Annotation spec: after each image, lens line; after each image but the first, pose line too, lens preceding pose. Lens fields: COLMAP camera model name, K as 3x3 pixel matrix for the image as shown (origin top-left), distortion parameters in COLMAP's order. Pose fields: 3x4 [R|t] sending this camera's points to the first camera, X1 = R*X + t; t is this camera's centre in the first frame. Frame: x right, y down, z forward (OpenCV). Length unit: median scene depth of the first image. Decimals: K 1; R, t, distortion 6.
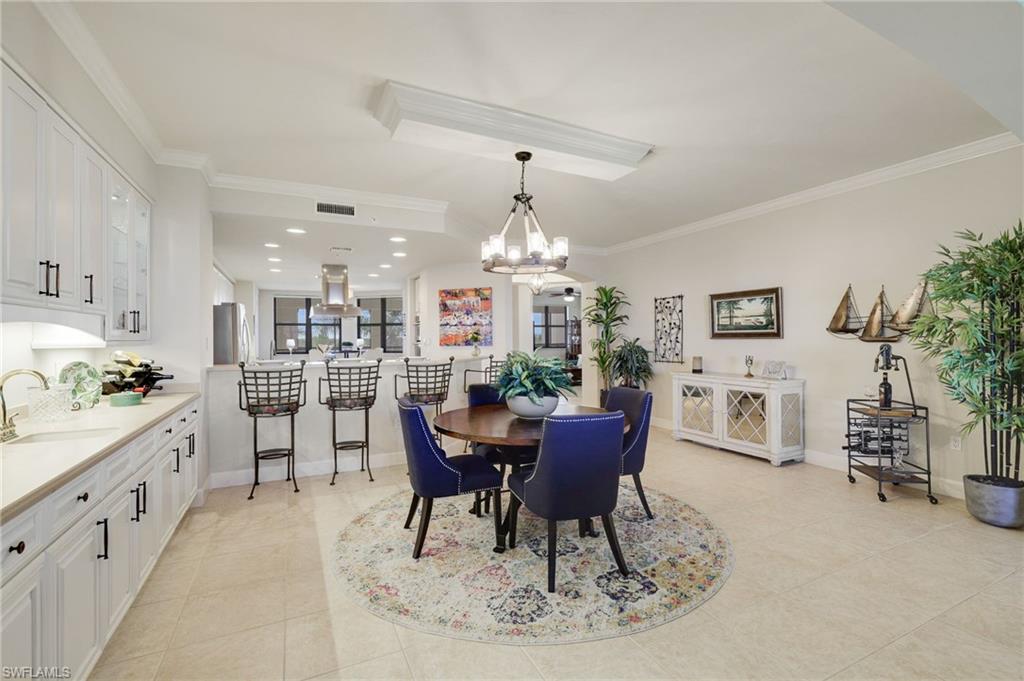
lens RADIAL K [[456.1, 0, 508.7], [0, 456.1, 334.2], [0, 0, 1]] dist [0.003014, 0.000745]
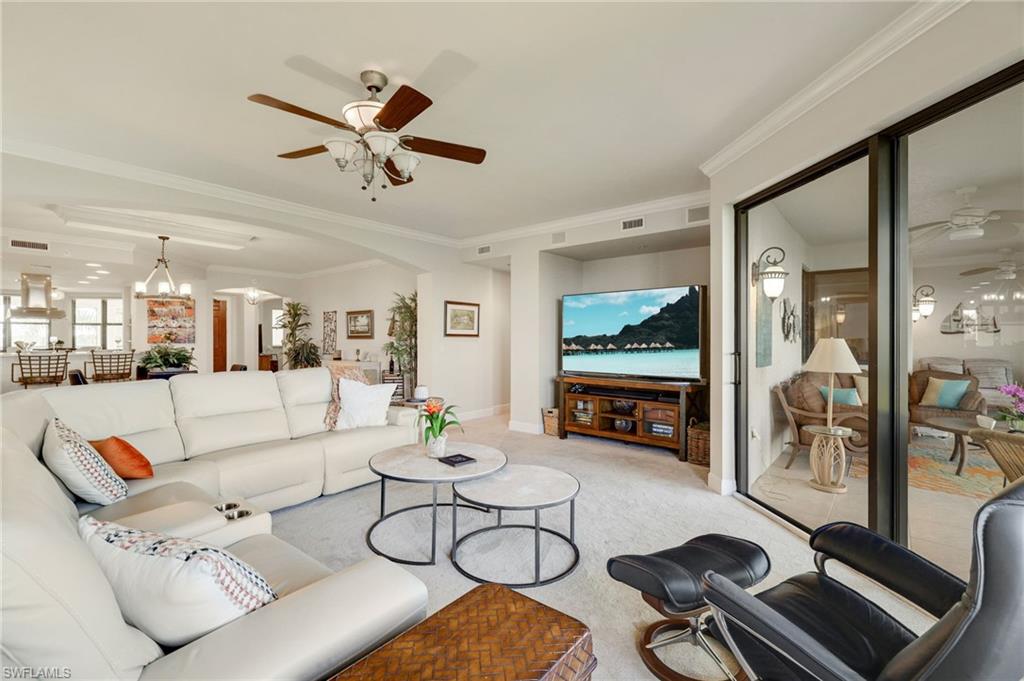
lens RADIAL K [[456.1, 0, 519.5], [0, 456.1, 337.4], [0, 0, 1]] dist [0.003014, 0.000745]
pose [[0.912114, 0.008865, 0.409842, 0.382736], [-0.010437, 0.999944, 0.001597, -0.005172], [-0.409805, -0.005734, 0.912155, -0.824689]]
